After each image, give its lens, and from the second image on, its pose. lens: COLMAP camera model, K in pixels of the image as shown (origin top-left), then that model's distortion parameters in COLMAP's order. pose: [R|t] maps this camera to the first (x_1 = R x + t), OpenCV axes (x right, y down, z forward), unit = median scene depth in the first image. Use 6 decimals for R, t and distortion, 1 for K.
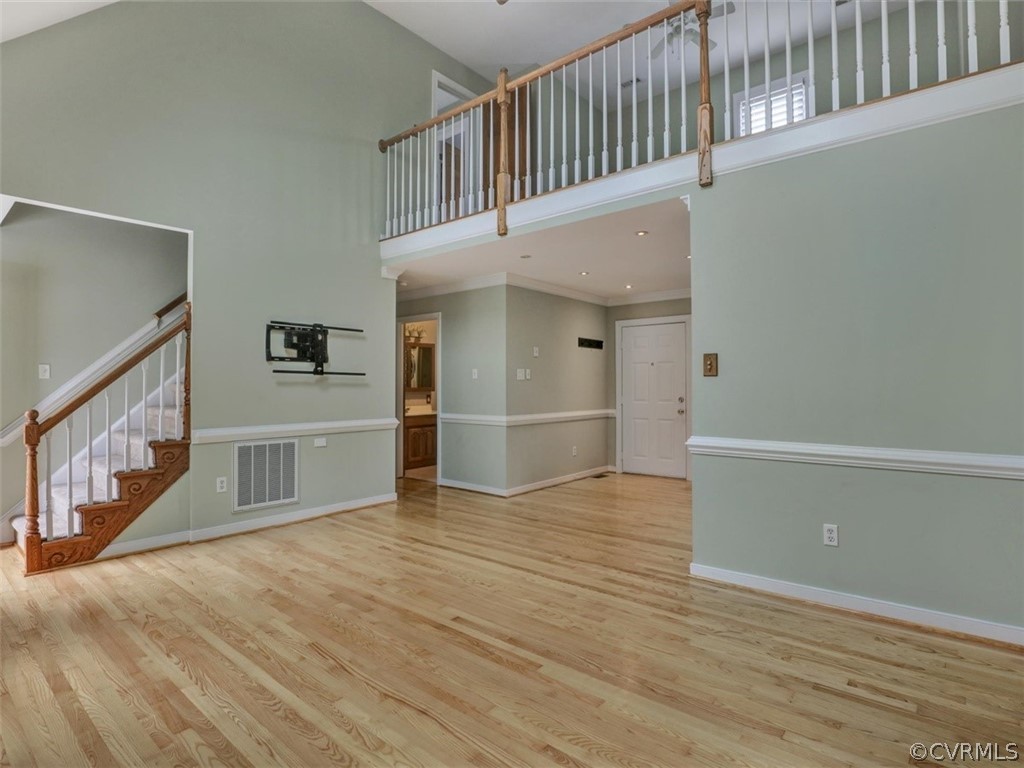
lens RADIAL K [[542.6, 0, 512.0], [0, 542.6, 384.0], [0, 0, 1]] dist [-0.020716, 0.000413]
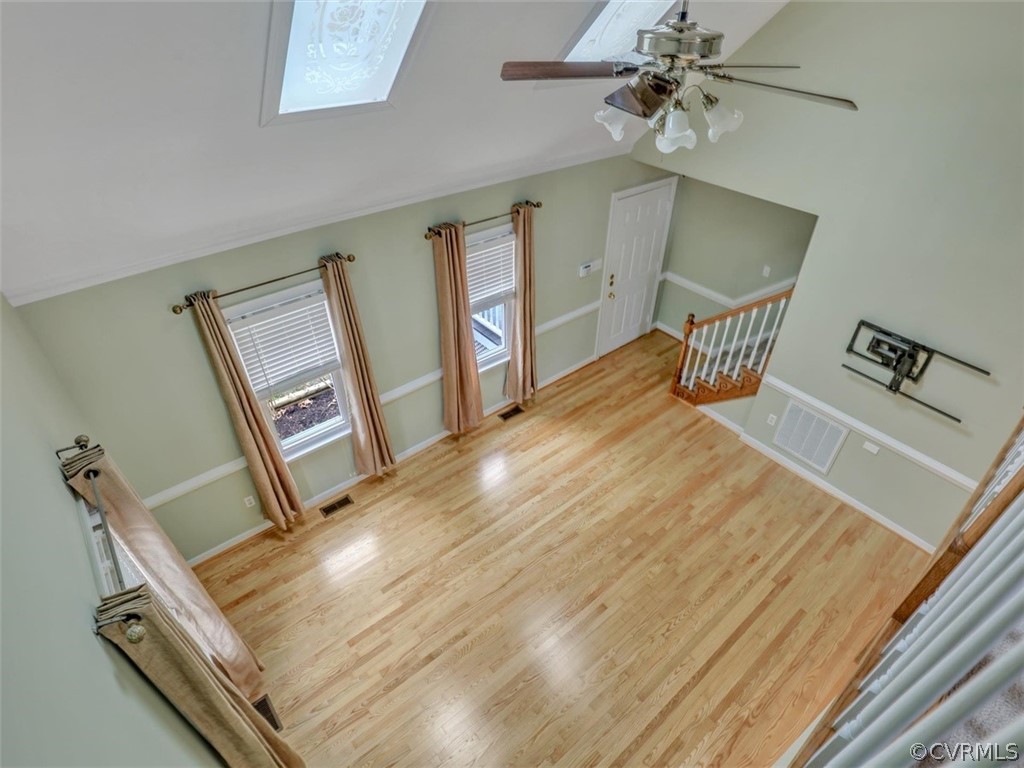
lens RADIAL K [[542.6, 0, 512.0], [0, 542.6, 384.0], [0, 0, 1]] dist [-0.020716, 0.000413]
pose [[-0.179193, 0.597144, -0.781862, 0.570892], [0.000675, 0.794800, 0.606871, -0.739157], [0.983814, 0.108220, -0.142825, 0.687339]]
